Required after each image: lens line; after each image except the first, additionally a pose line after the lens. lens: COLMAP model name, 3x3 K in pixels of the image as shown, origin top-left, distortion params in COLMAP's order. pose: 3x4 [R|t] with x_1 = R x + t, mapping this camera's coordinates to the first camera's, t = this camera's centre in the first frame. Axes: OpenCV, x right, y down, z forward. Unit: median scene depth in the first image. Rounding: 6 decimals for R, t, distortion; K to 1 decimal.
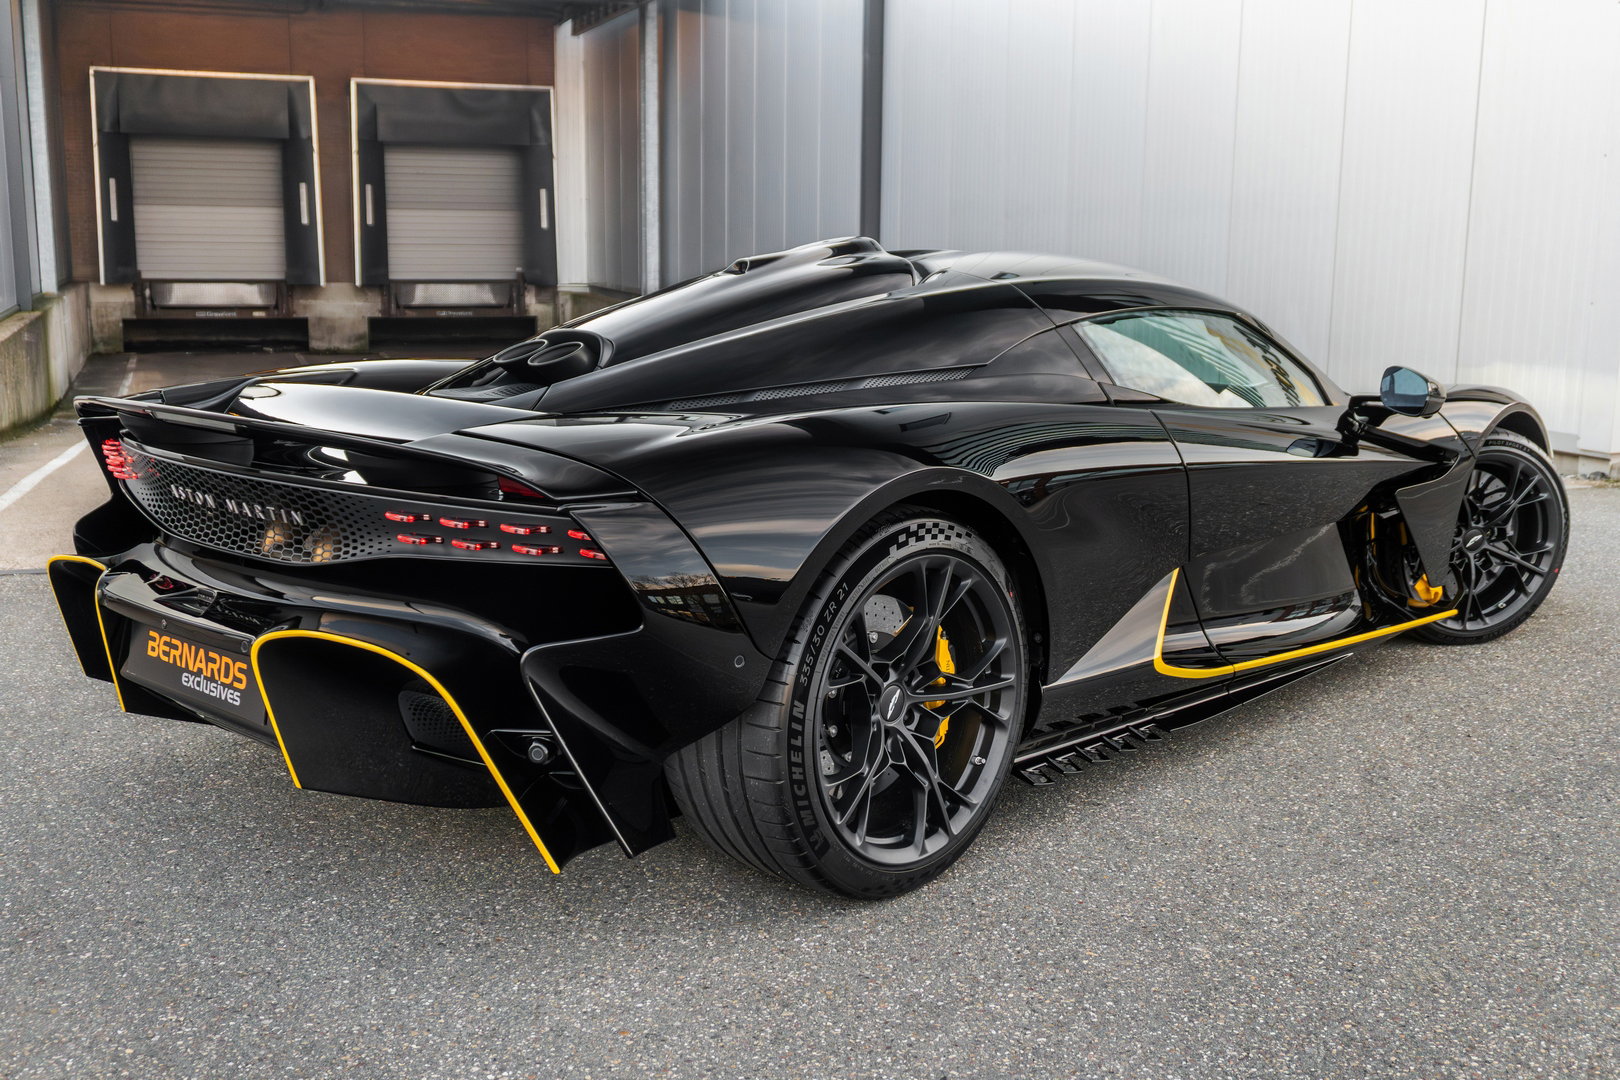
lens RADIAL K [[1697.7, 0, 806.4], [0, 1697.7, 543.2], [0, 0, 1]] dist [-0.000953, 0.000000]
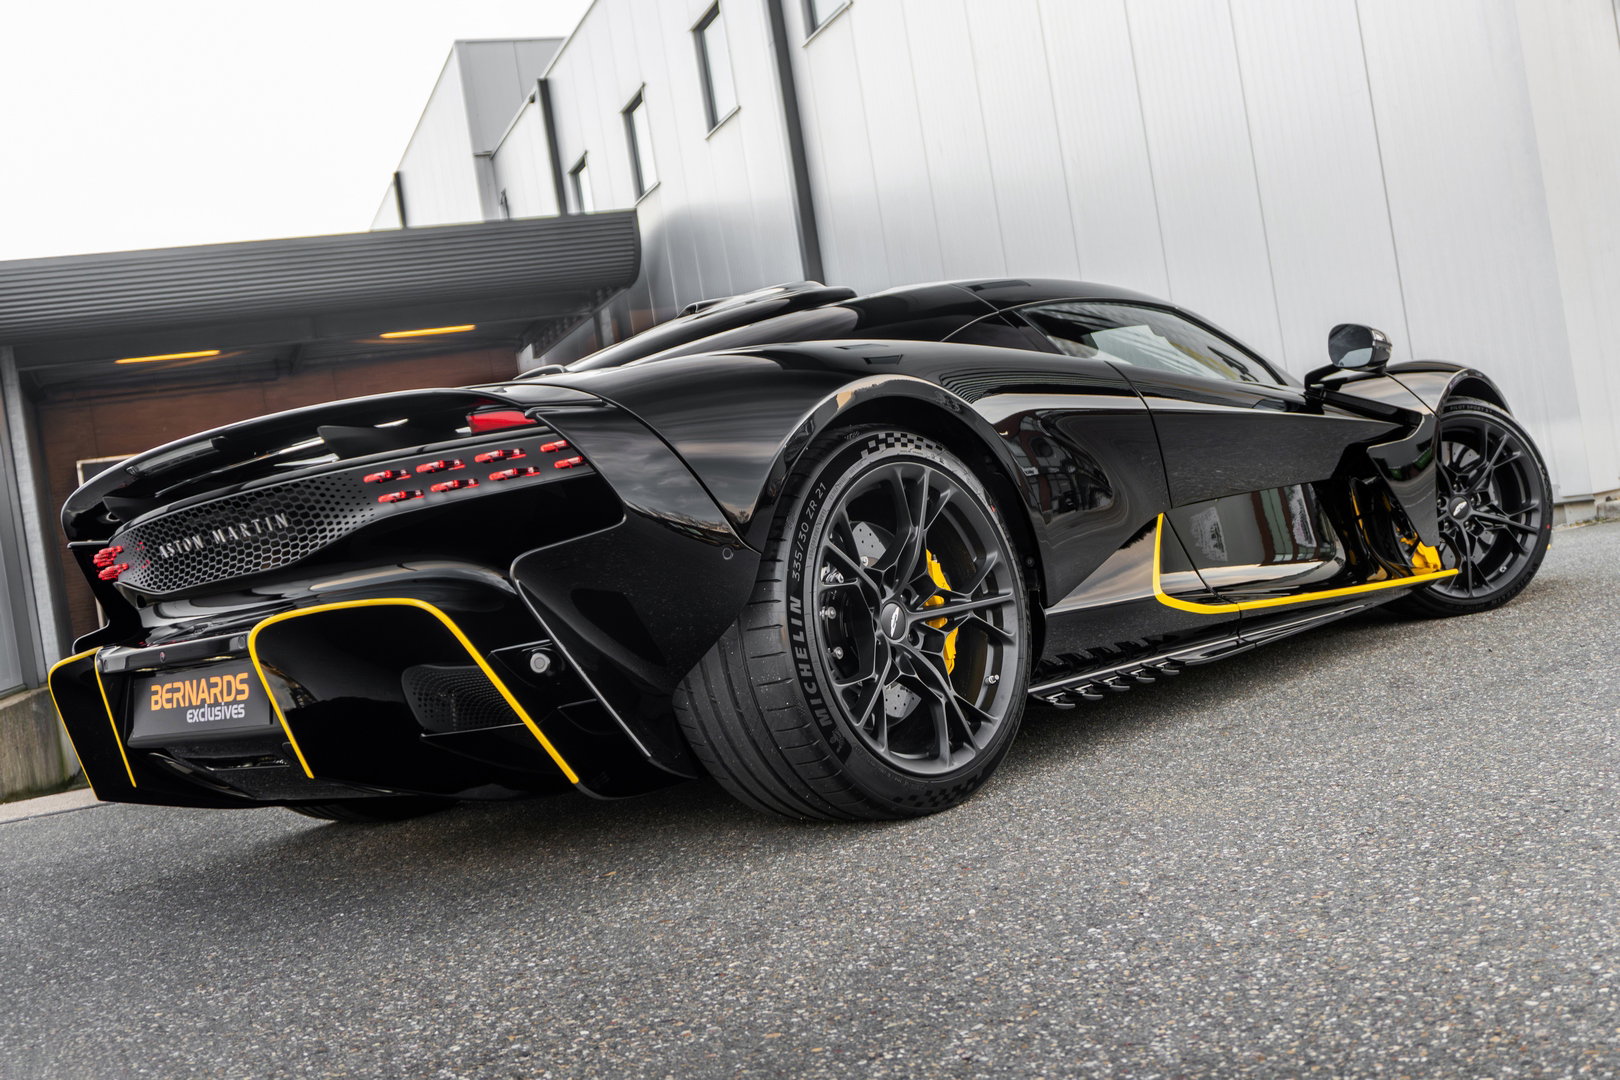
lens RADIAL K [[1697.7, 0, 809.6], [0, 1697.7, 530.2], [0, 0, 1]] dist [-0.000953, 0.000000]
pose [[0.986302, -0.164600, 0.010739, 0.000032], [0.163686, 0.968619, -0.187038, 0.217732], [0.020384, 0.186234, 0.982294, 0.008615]]
